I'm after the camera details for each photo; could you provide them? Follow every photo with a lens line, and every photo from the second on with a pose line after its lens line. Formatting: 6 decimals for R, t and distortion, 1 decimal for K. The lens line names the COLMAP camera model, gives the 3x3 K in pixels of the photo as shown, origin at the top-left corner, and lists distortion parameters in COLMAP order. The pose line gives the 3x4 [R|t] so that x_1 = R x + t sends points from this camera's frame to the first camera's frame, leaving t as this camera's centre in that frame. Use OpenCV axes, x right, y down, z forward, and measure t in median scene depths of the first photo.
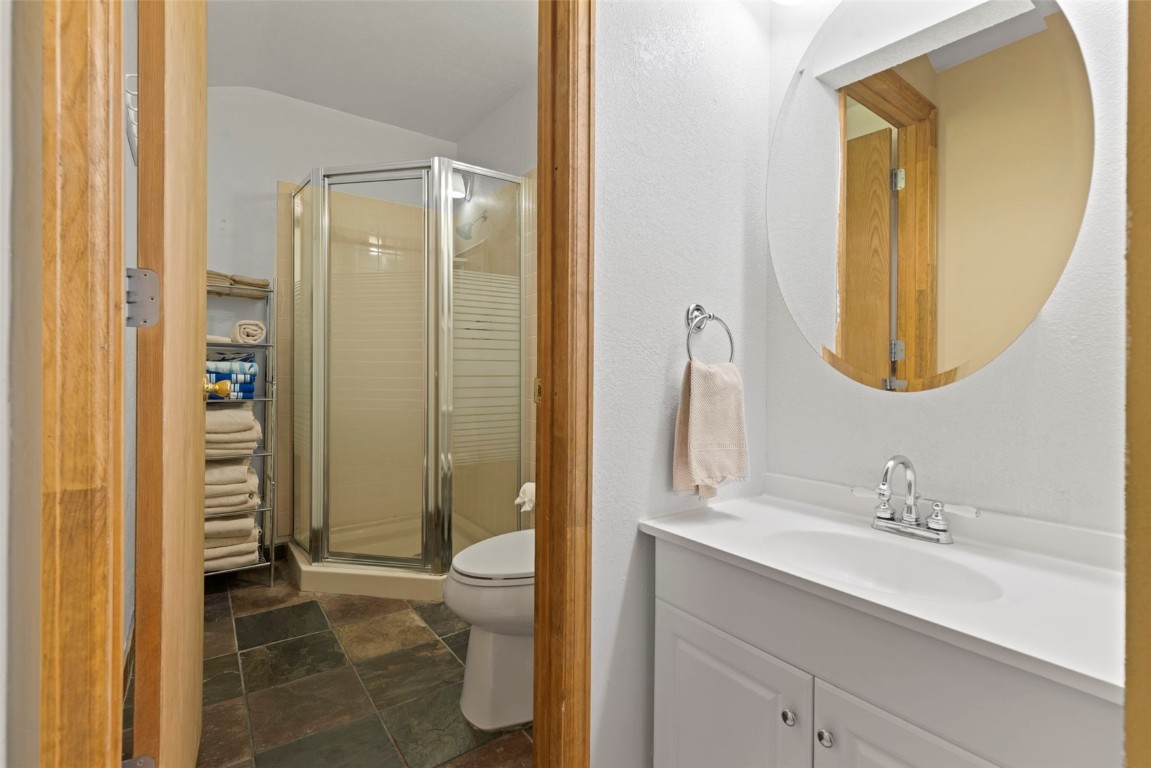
lens RADIAL K [[516.3, 0, 575.1], [0, 516.3, 377.1], [0, 0, 1]] dist [0.007439, -0.000312]
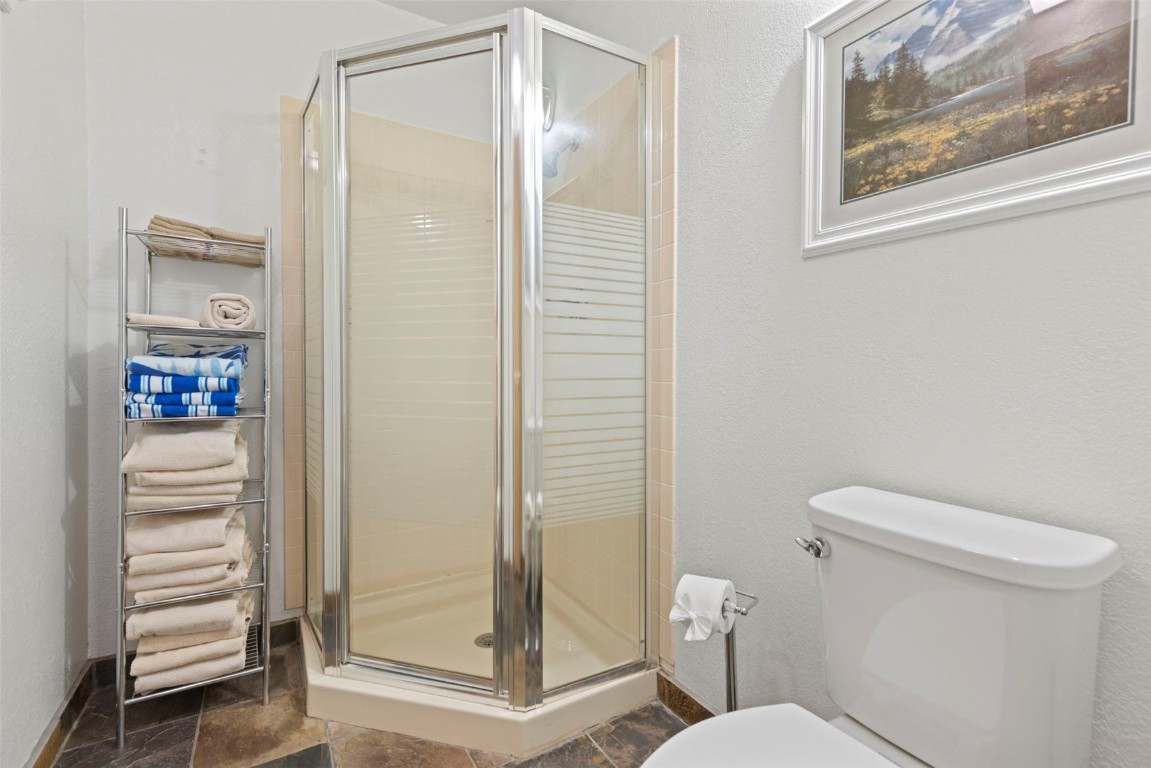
lens RADIAL K [[516.3, 0, 574.1], [0, 516.3, 379.6], [0, 0, 1]] dist [0.007439, -0.000312]
pose [[0.995727, -0.001562, -0.092336, -0.143028], [0.002287, 0.999967, 0.007745, -0.006495], [0.092321, -0.007923, 0.995698, 0.399126]]
